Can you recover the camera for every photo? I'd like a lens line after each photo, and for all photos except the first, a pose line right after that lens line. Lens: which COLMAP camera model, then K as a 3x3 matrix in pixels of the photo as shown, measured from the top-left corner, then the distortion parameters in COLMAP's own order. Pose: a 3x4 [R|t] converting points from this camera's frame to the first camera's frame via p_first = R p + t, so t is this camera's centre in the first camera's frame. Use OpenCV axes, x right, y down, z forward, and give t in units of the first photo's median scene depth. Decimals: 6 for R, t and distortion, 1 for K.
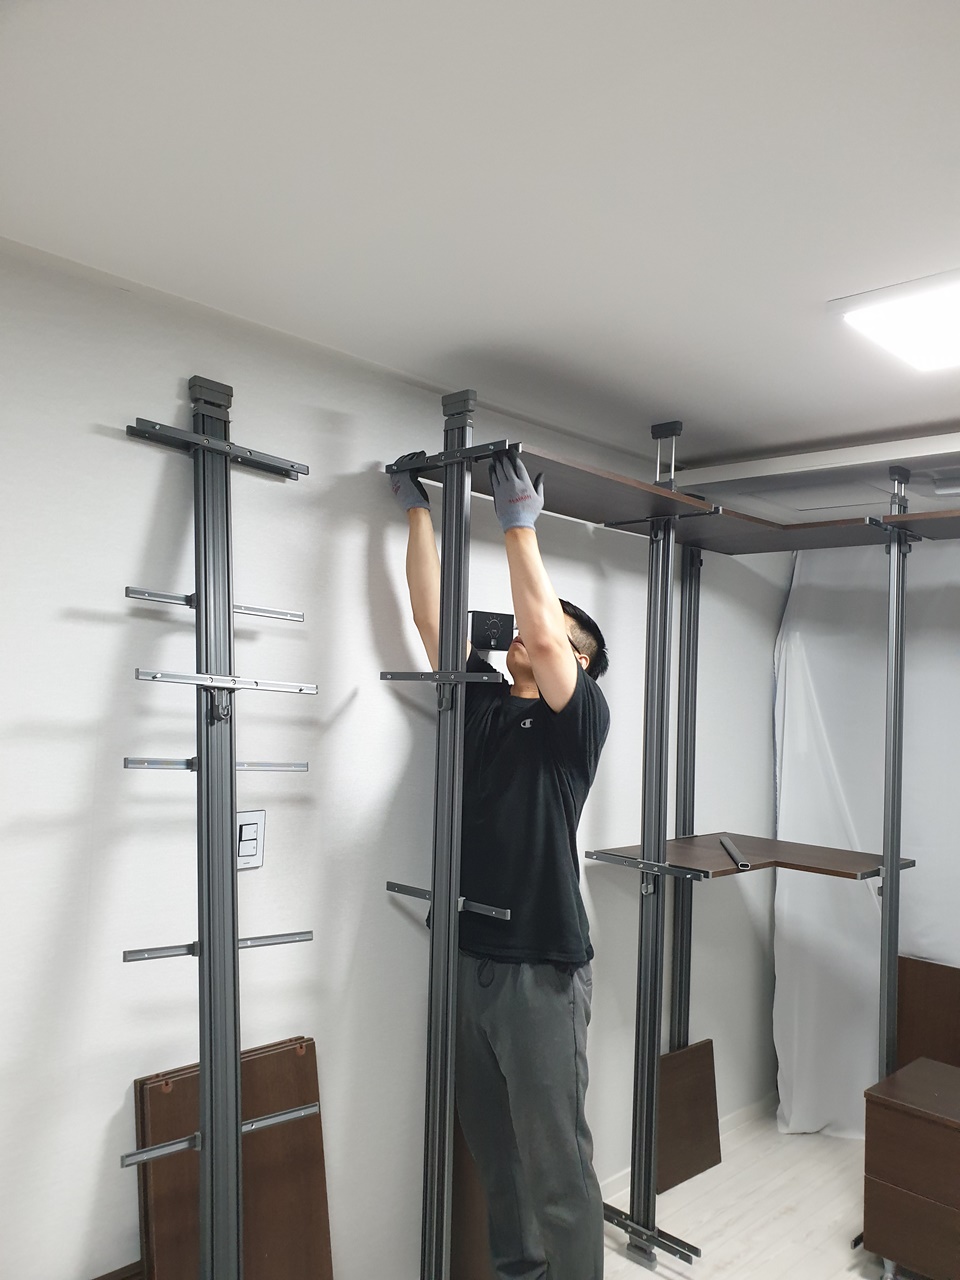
lens RADIAL K [[999.9, 0, 488.0], [0, 999.9, 650.8], [0, 0, 1]] dist [0.013107, 0.002644]
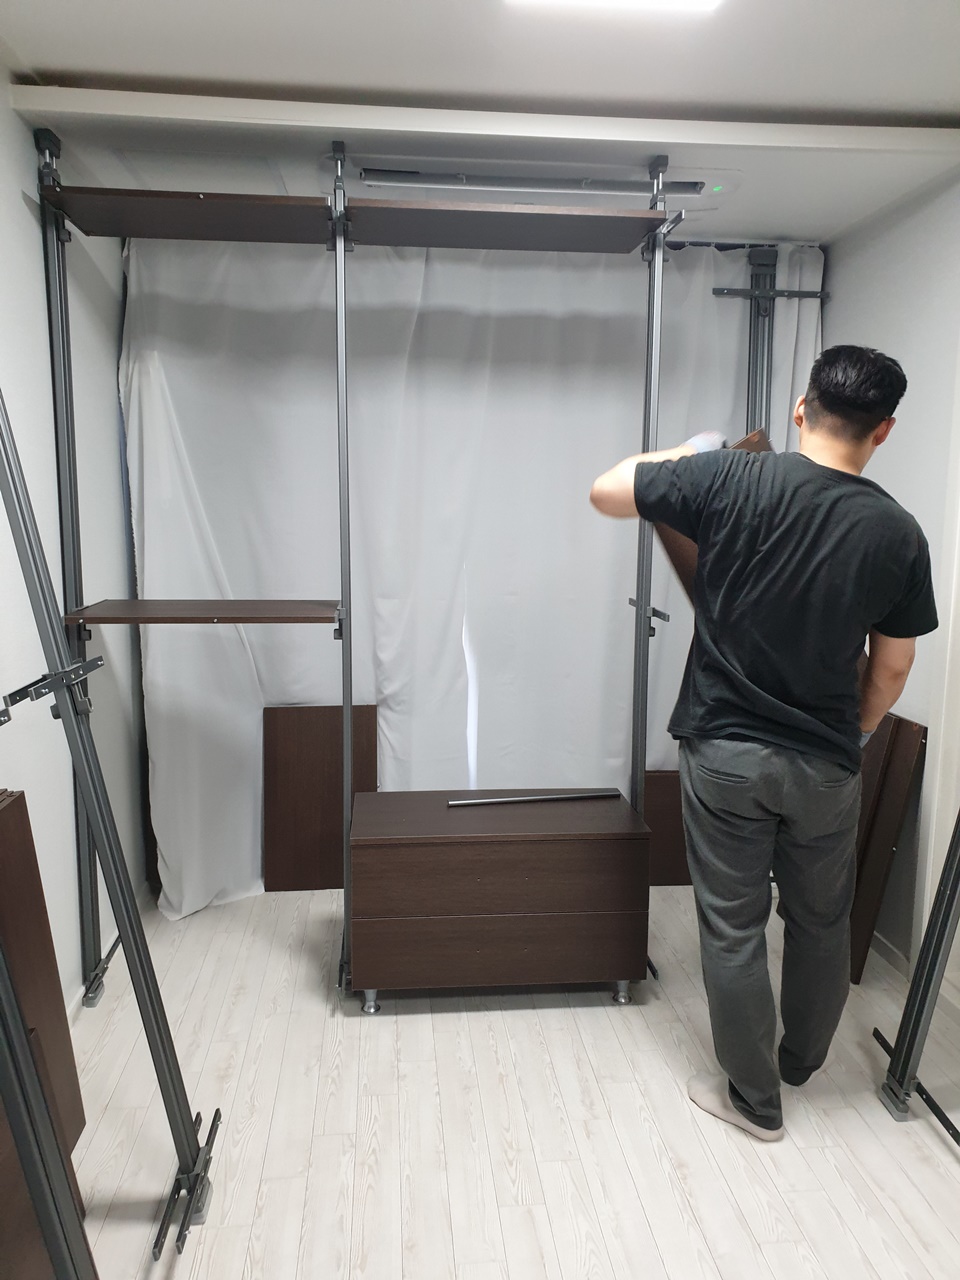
lens RADIAL K [[999.9, 0, 480.0], [0, 999.9, 640.7], [0, 0, 1]] dist [0.013107, 0.002644]
pose [[0.645537, -0.143647, 0.750098, -0.221183], [-0.011909, 0.980140, 0.197951, 0.062321], [-0.763636, -0.136717, 0.631006, 0.320377]]
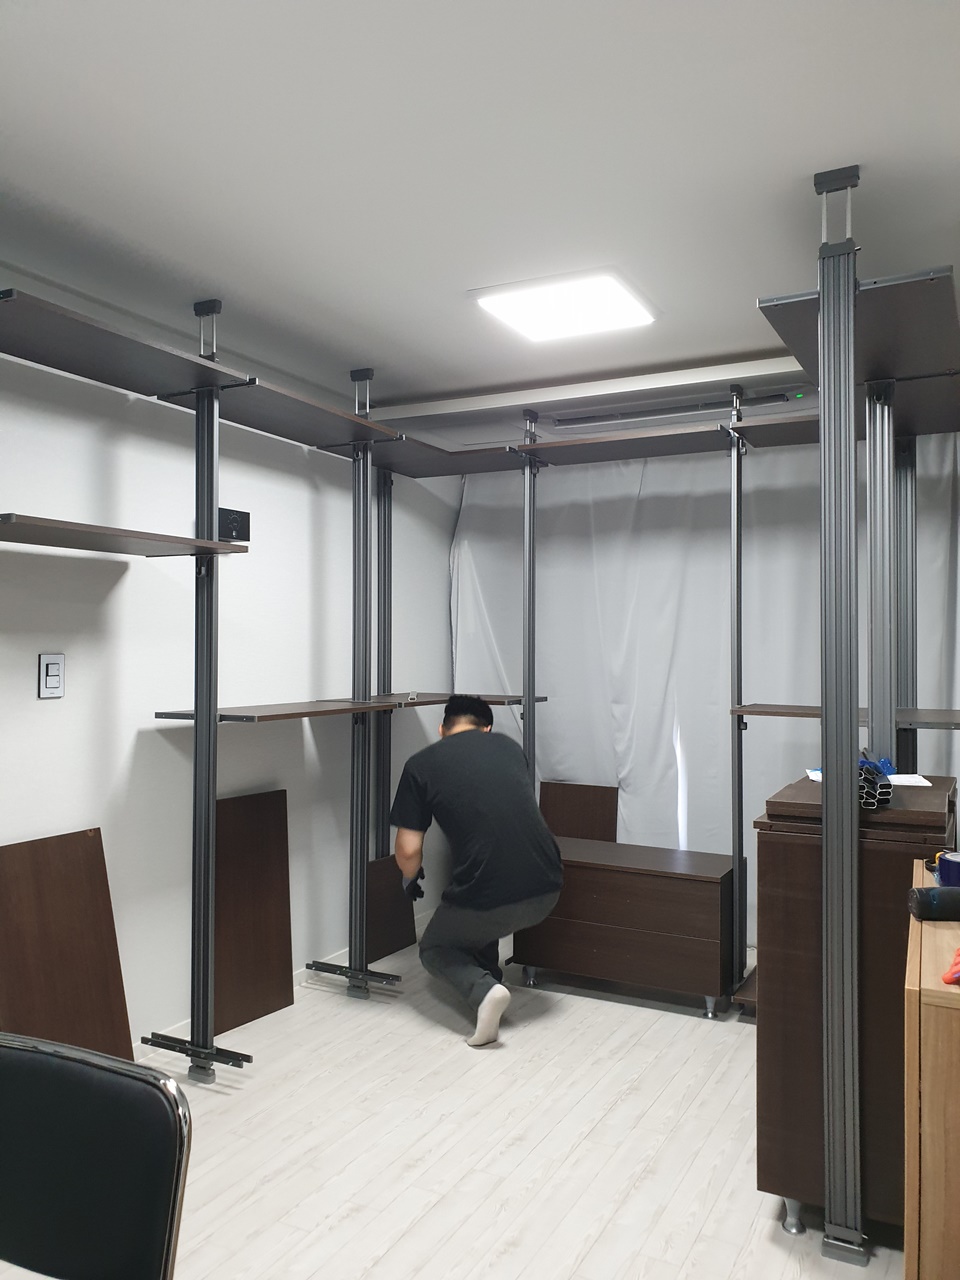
lens RADIAL K [[999.9, 0, 475.3], [0, 999.9, 633.3], [0, 0, 1]] dist [0.013107, 0.002644]
pose [[0.958495, -0.029306, 0.283599, -0.062636], [0.021610, 0.999309, 0.030227, 0.082072], [-0.284289, -0.022844, 0.958466, -0.314404]]
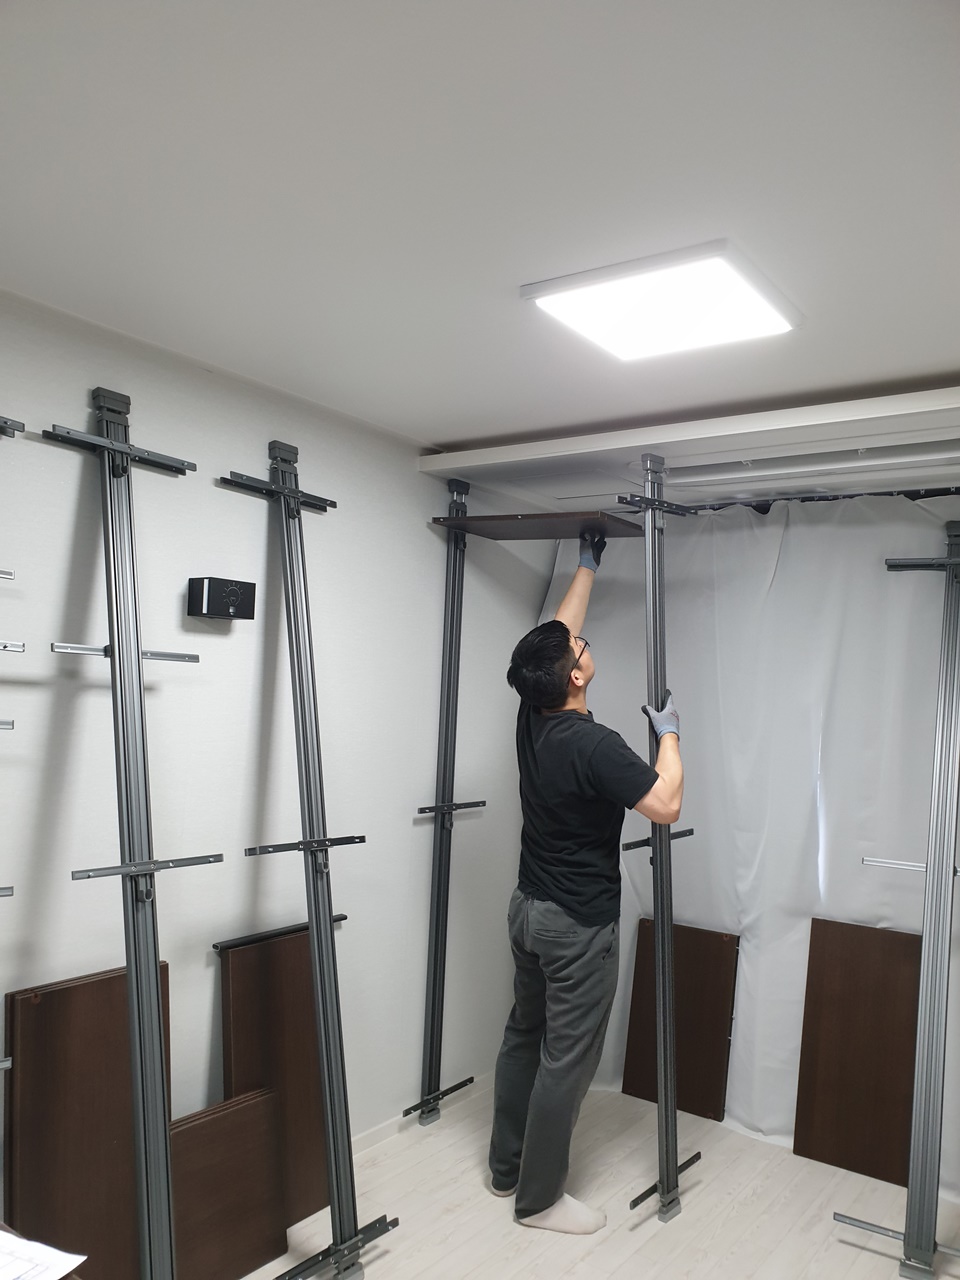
lens RADIAL K [[999.9, 0, 476.4], [0, 999.9, 651.5], [0, 0, 1]] dist [0.013107, 0.002644]
pose [[0.989810, 0.013116, 0.141792, 0.099246], [-0.013258, 0.999912, 0.000060, 0.028038], [-0.141779, -0.001940, 0.989896, -0.039788]]
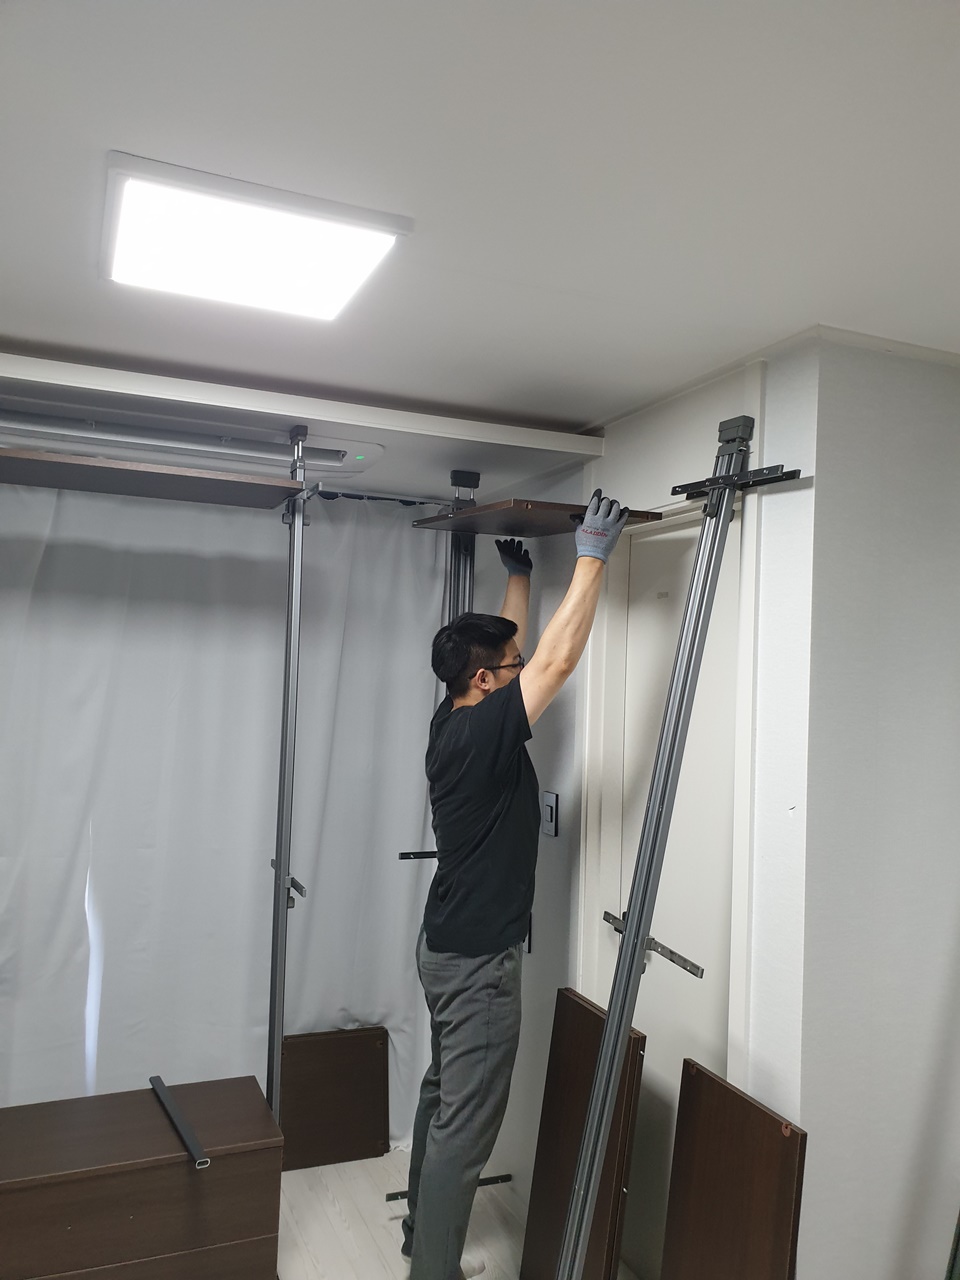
lens RADIAL K [[999.9, 0, 486.9], [0, 999.9, 648.3], [0, 0, 1]] dist [0.013107, 0.002644]
pose [[0.382827, 0.002996, 0.923815, -0.152630], [-0.053940, 0.998361, 0.019115, -0.013379], [-0.922244, -0.057148, 0.382361, 0.309001]]
